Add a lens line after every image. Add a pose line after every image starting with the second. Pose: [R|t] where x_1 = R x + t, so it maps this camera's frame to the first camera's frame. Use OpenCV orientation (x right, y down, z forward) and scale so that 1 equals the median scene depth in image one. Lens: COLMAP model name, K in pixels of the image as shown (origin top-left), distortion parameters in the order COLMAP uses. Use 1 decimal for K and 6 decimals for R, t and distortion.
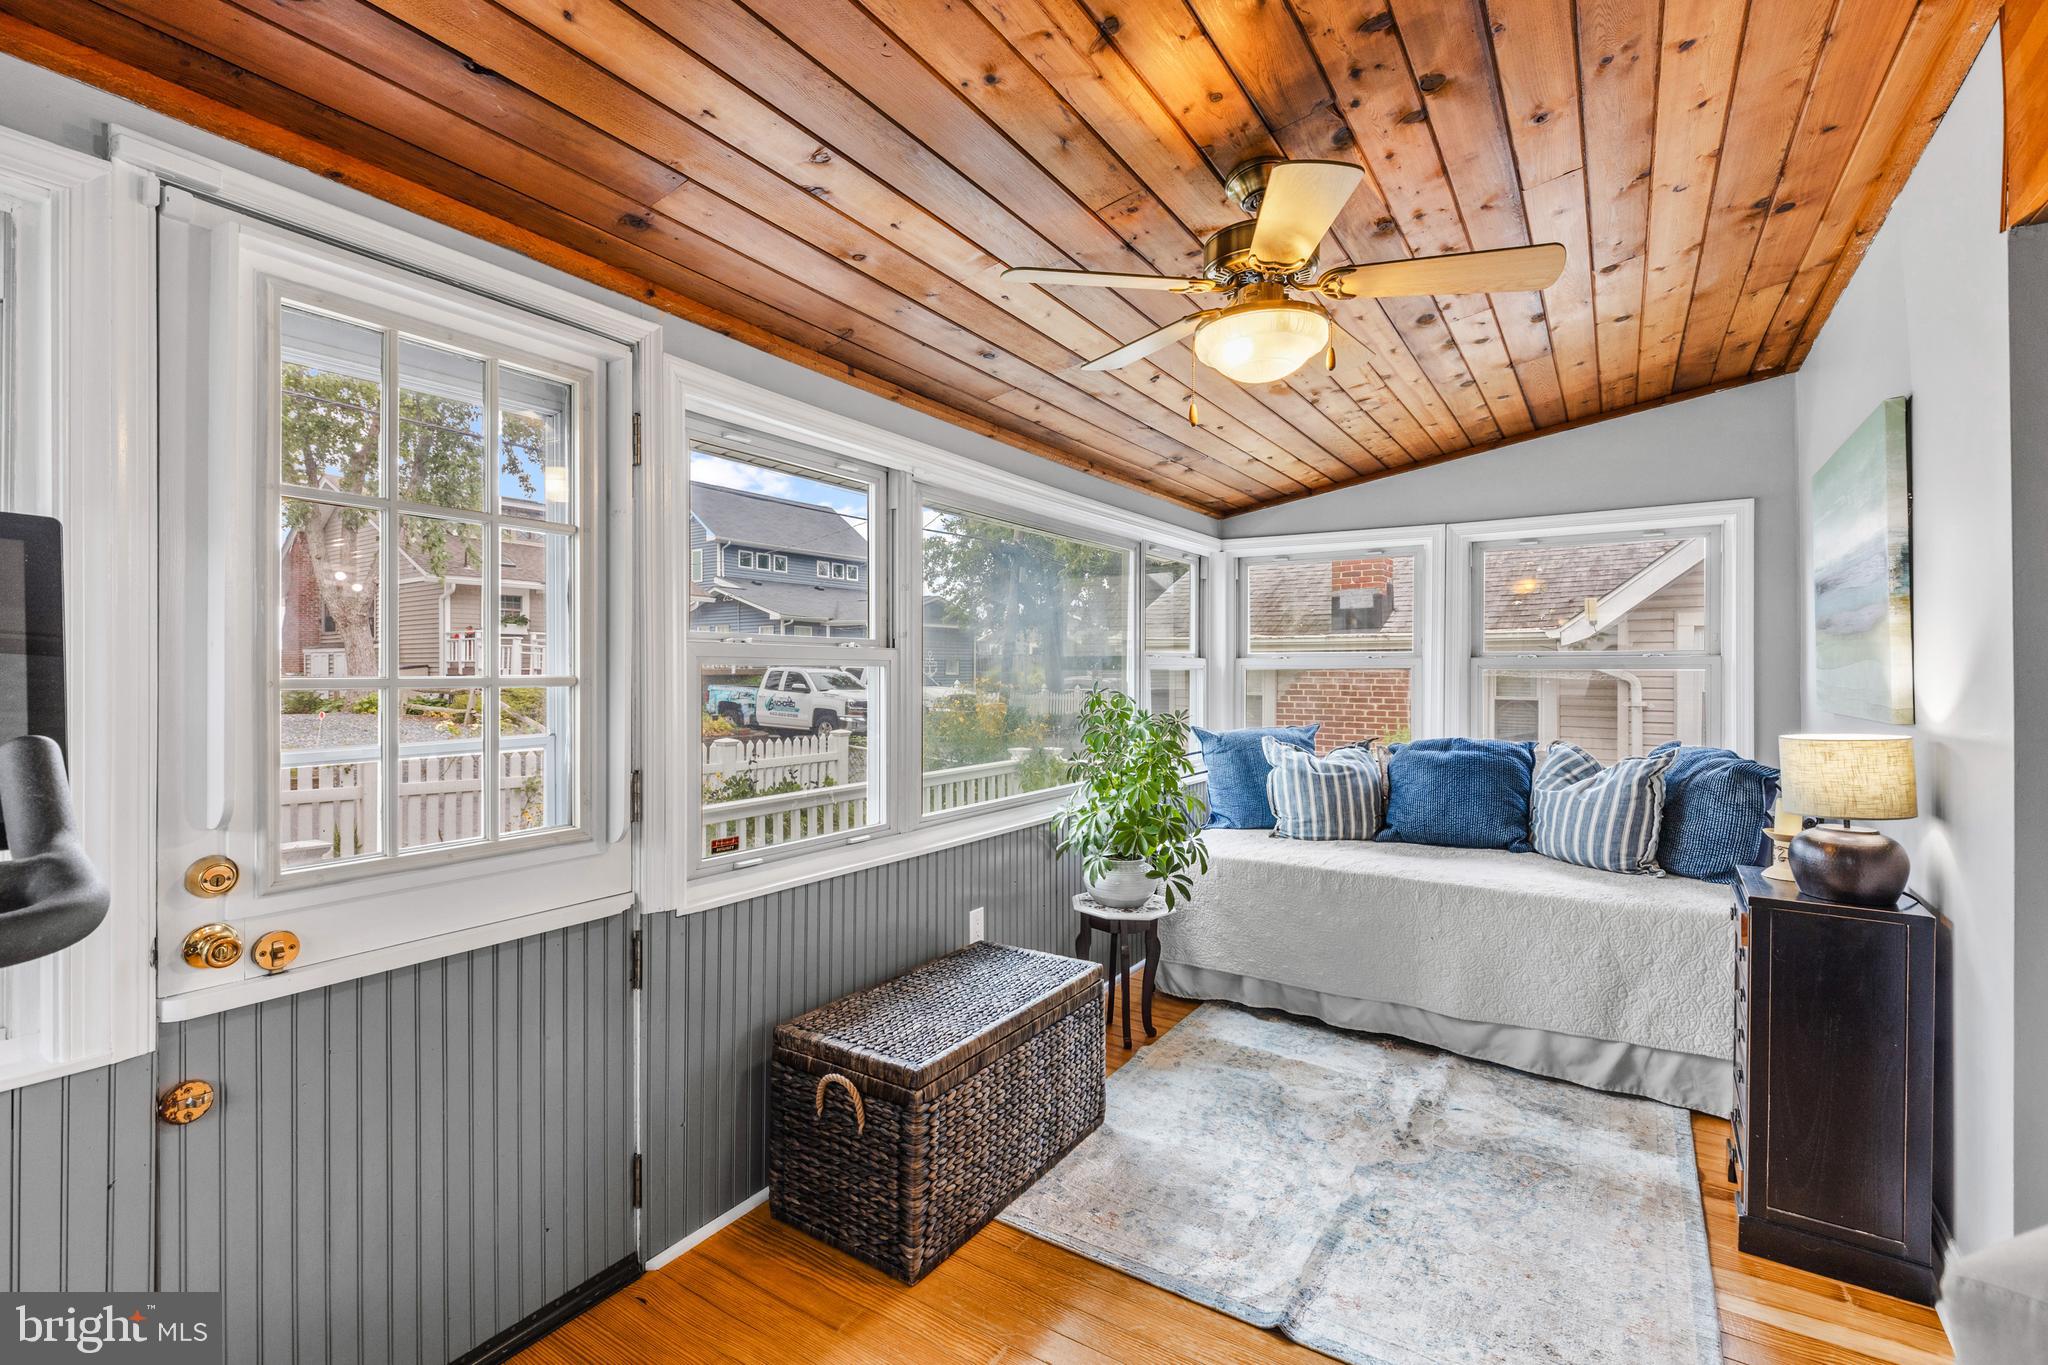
lens RADIAL K [[910.2, 0, 1024.0], [0, 910.2, 682.5], [0, 0, 1]] dist [0.000866, 0.000058]
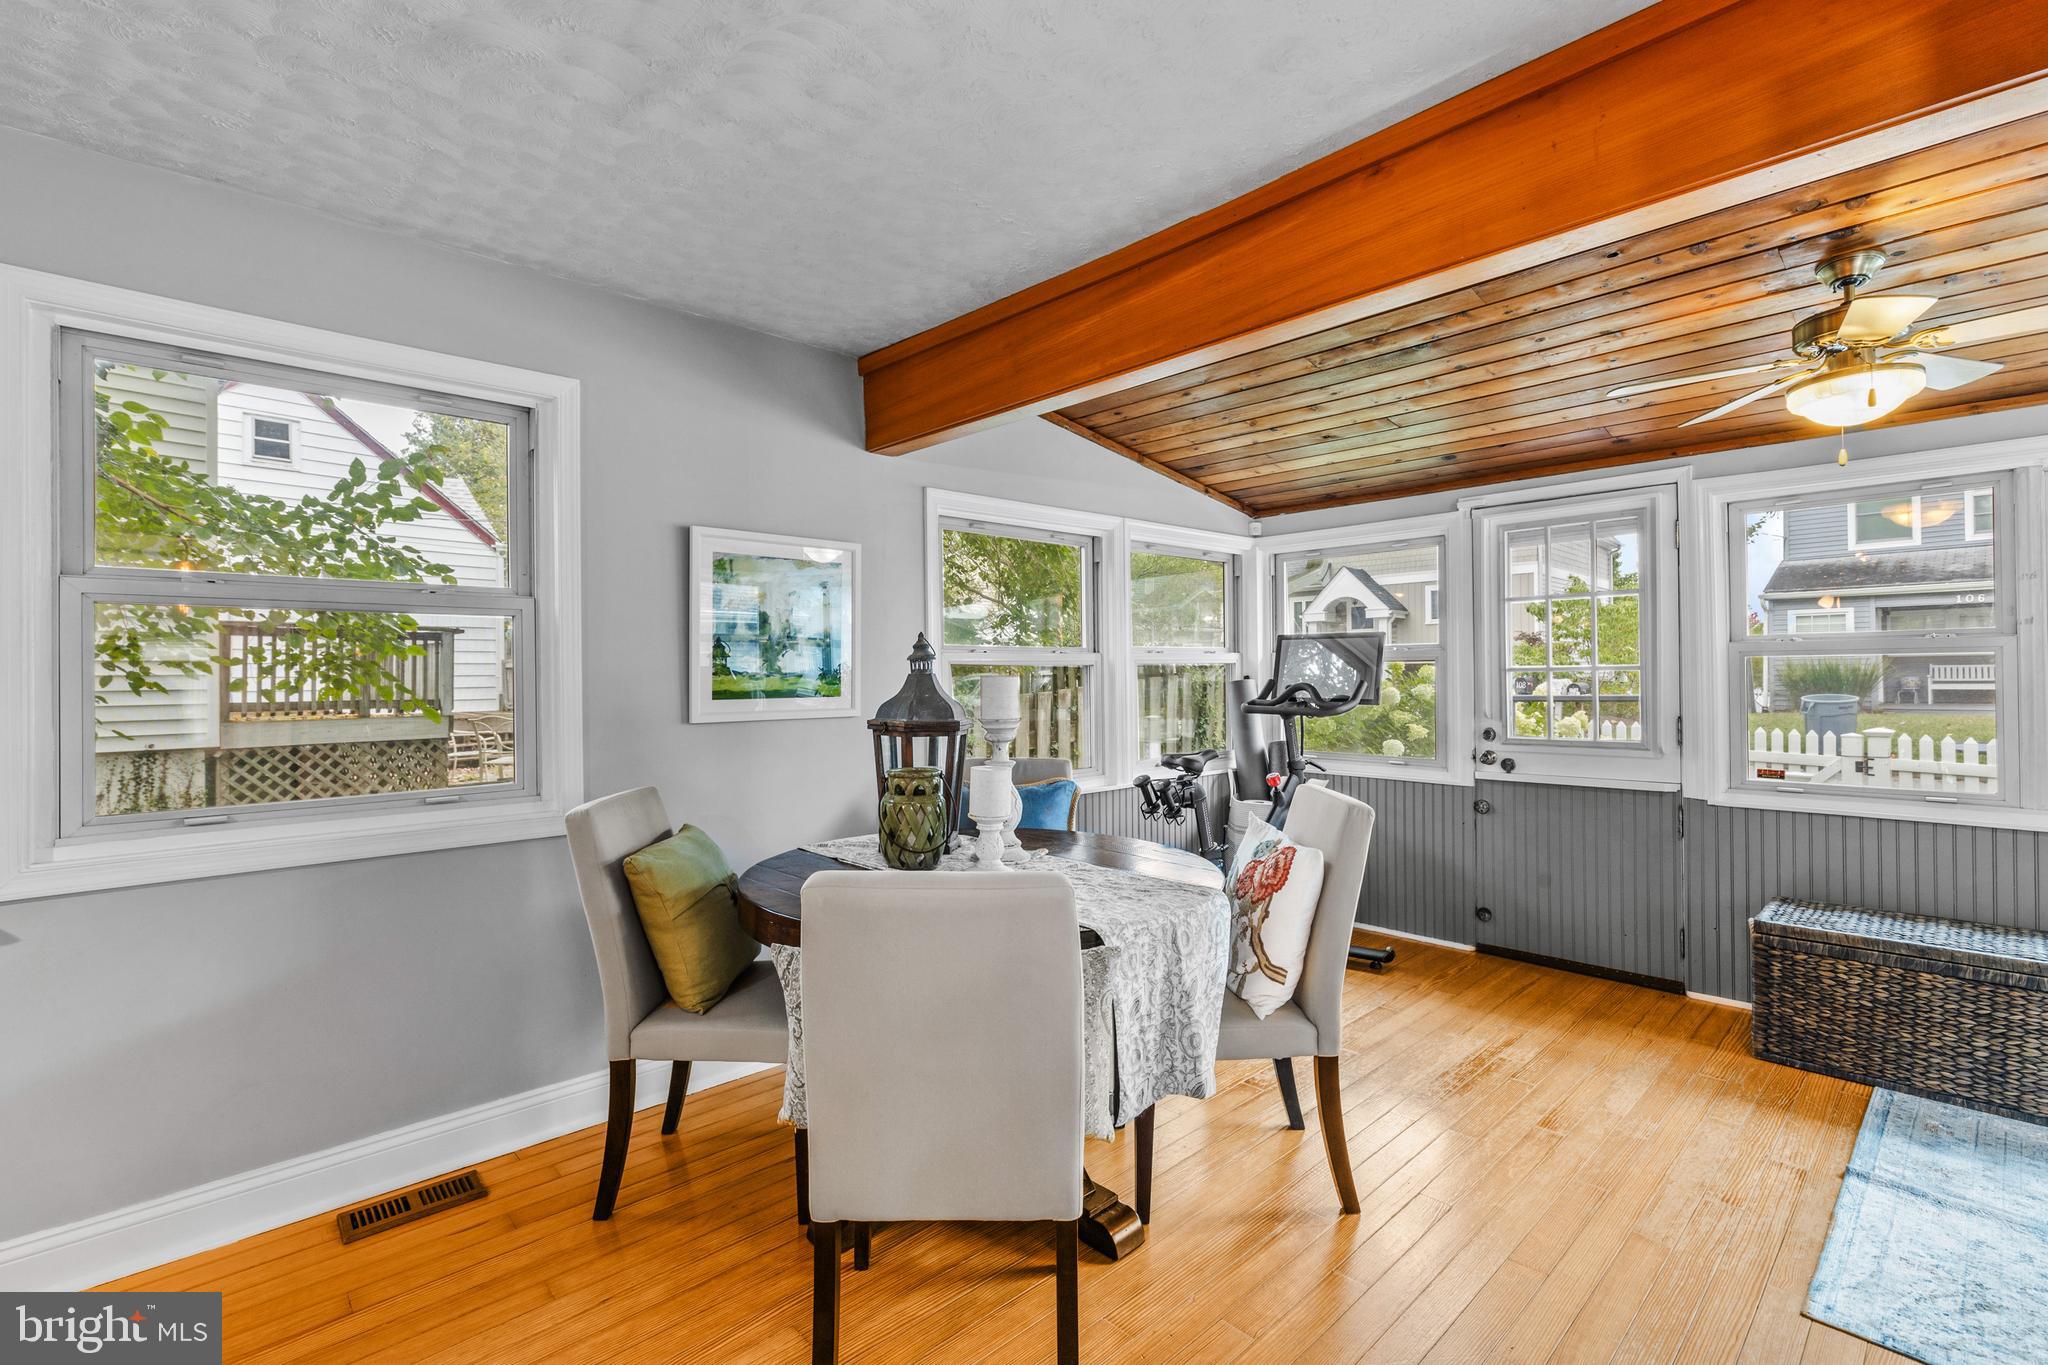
lens RADIAL K [[916.5, 0, 1028.3], [0, 916.5, 669.1], [0, 0, 1]] dist [0.002811, -0.000064]
pose [[-0.237627, -0.002801, -0.971352, 1.734448], [0.003396, 0.999987, -0.003714, 0.004822], [0.971350, -0.004181, -0.237615, 0.181332]]
